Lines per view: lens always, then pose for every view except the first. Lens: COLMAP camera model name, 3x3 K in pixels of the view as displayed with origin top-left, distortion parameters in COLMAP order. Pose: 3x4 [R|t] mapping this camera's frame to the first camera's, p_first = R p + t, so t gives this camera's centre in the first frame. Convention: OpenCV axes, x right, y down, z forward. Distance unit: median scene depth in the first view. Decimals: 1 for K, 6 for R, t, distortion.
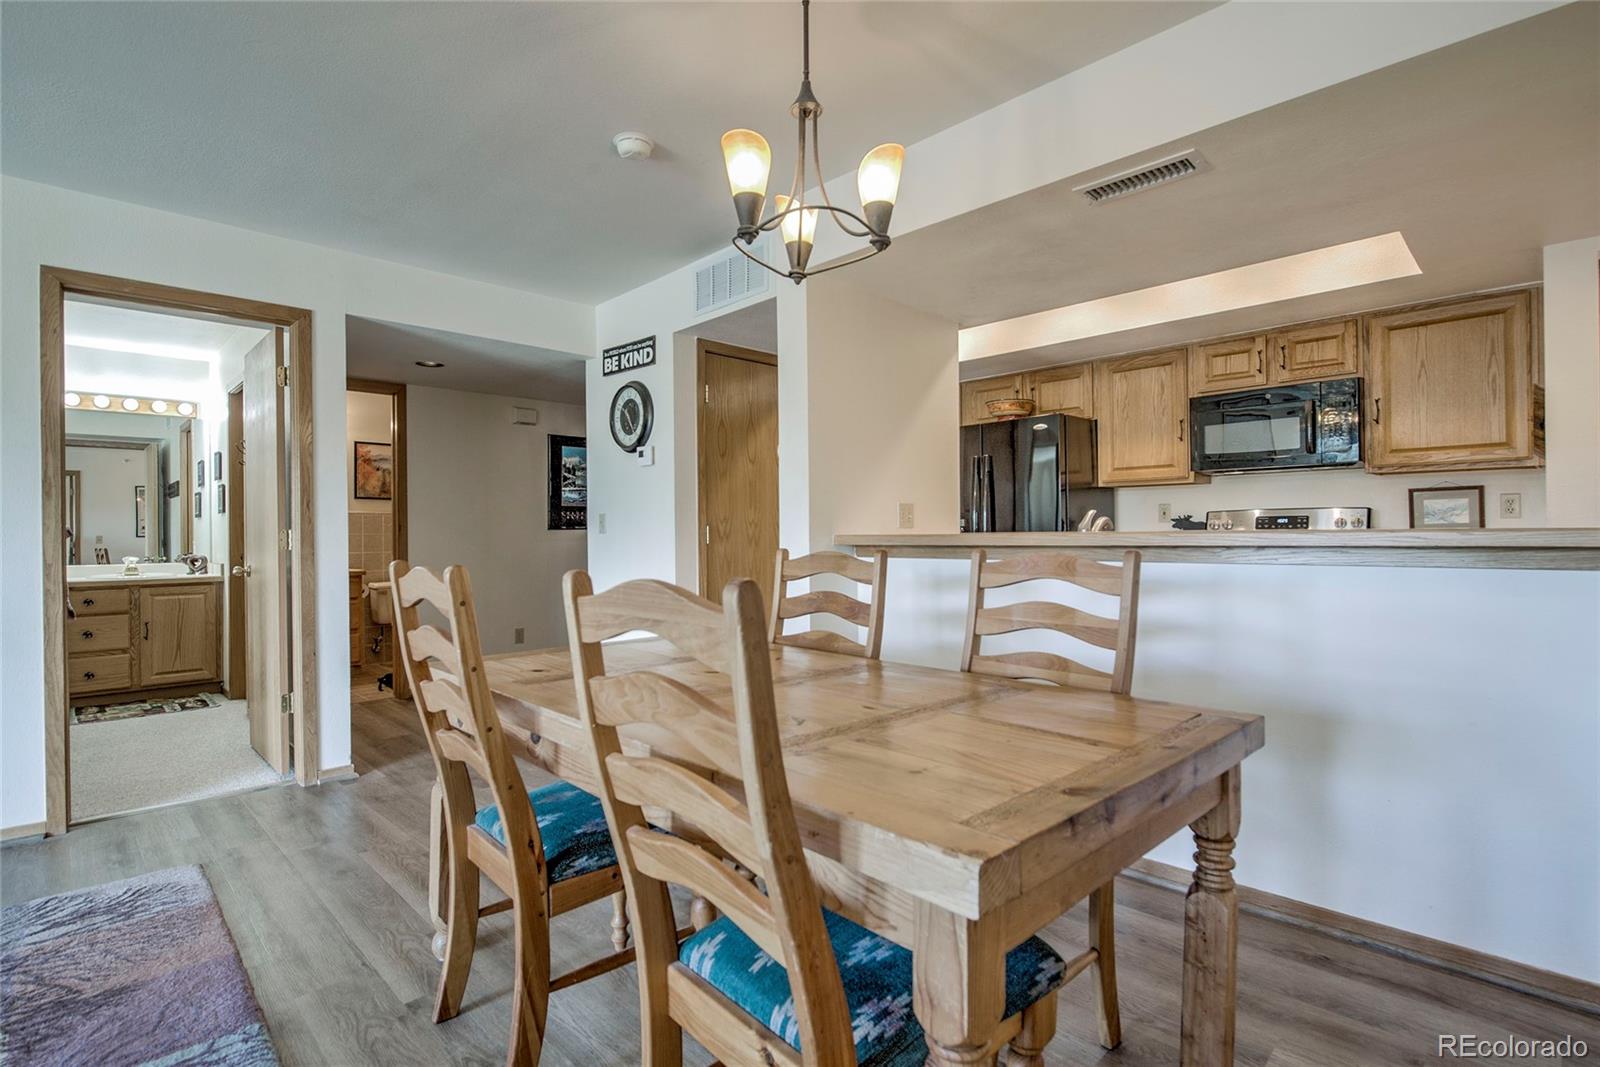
lens RADIAL K [[778.3, 0, 800.0], [0, 778.3, 533.5], [0, 0, 1]] dist [-0.010377, -0.000257]
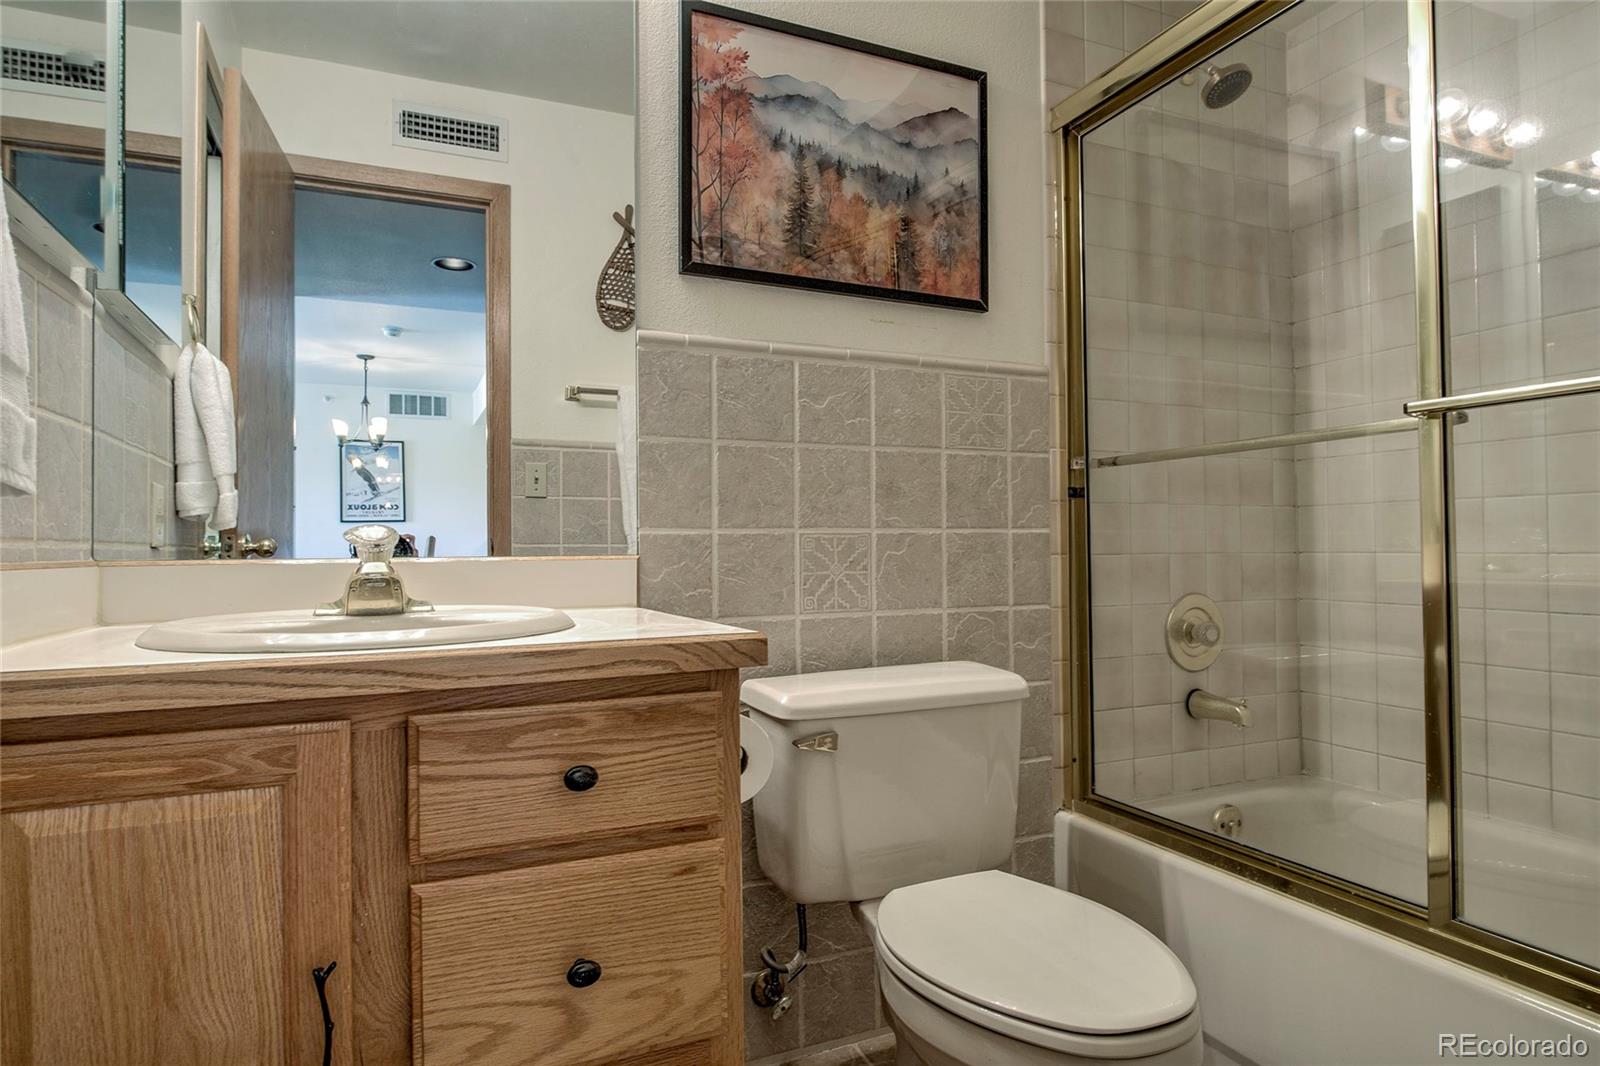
lens RADIAL K [[903.6, 0, 800.0], [0, 903.6, 533.0], [0, 0, 1]] dist [-0.004034, -0.001350]
pose [[0.937240, -0.004830, -0.348652, -0.481351], [-0.000282, 0.999893, -0.014612, 0.030315], [0.348686, 0.013793, 0.937138, 0.820569]]
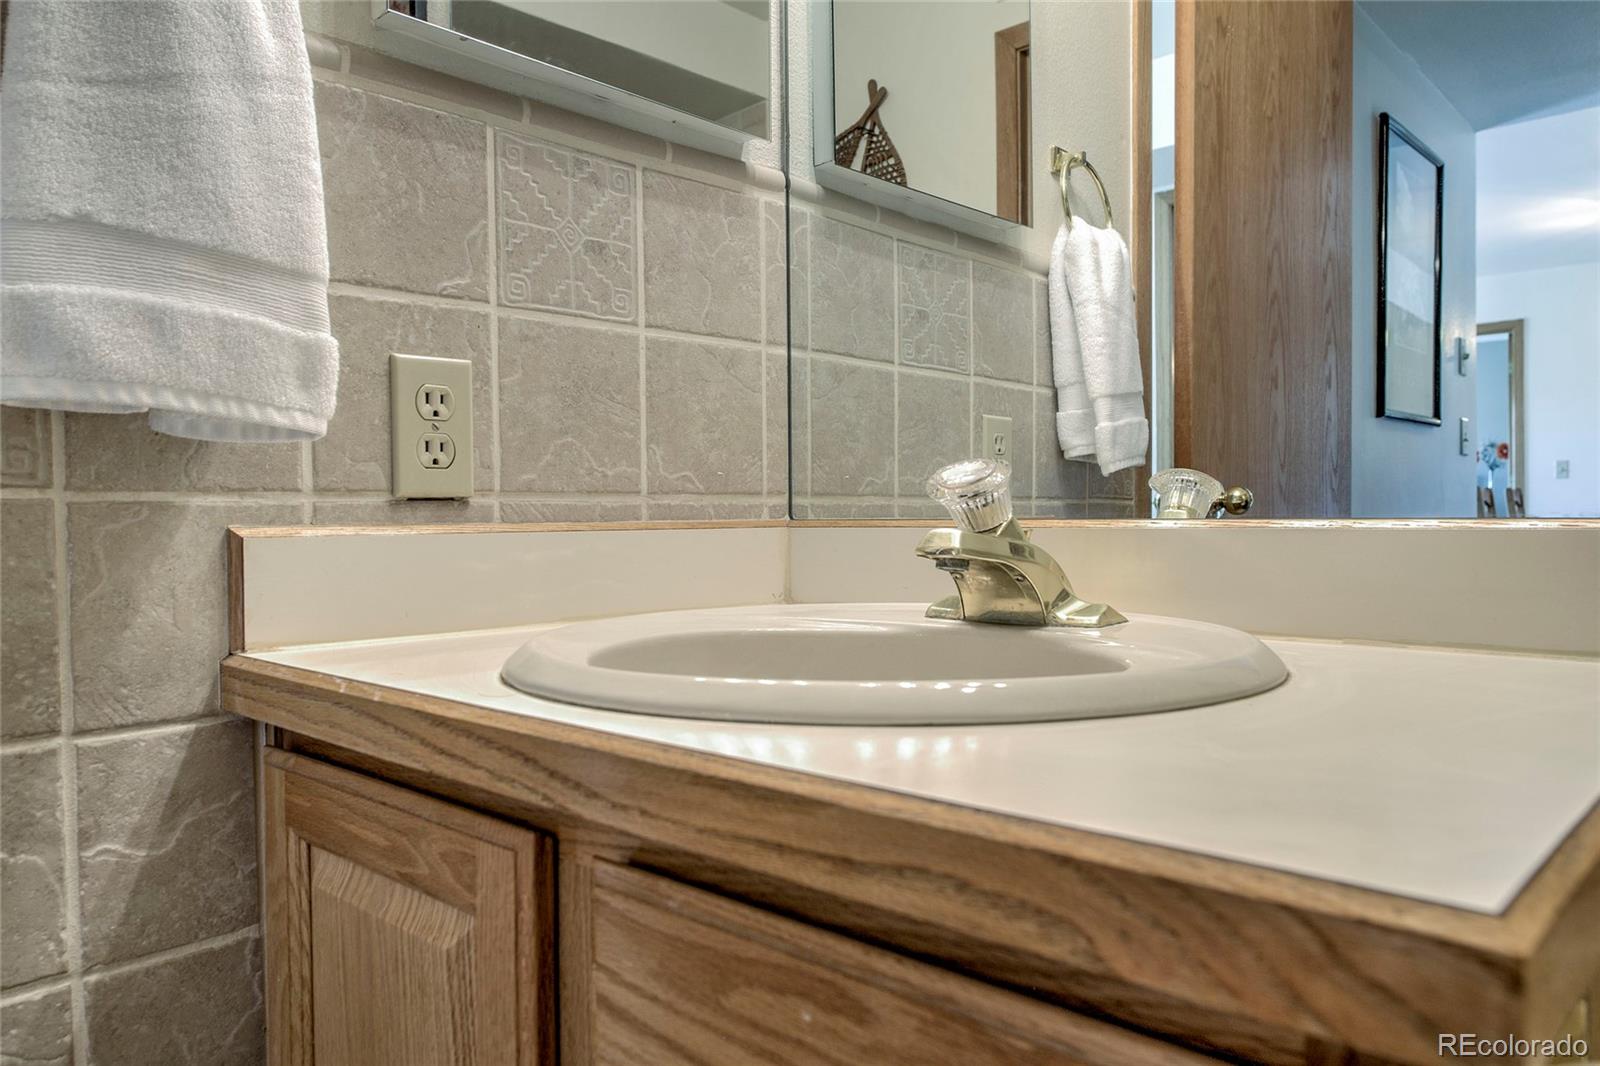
lens RADIAL K [[1111.0, 0, 800.0], [0, 1111.0, 533.0], [0, 0, 1]] dist [0.000610, -0.000618]
pose [[0.037252, 0.027677, -0.998923, -0.506331], [0.006652, 0.999587, 0.027943, 0.030619], [0.999284, -0.007686, 0.037053, 0.947111]]
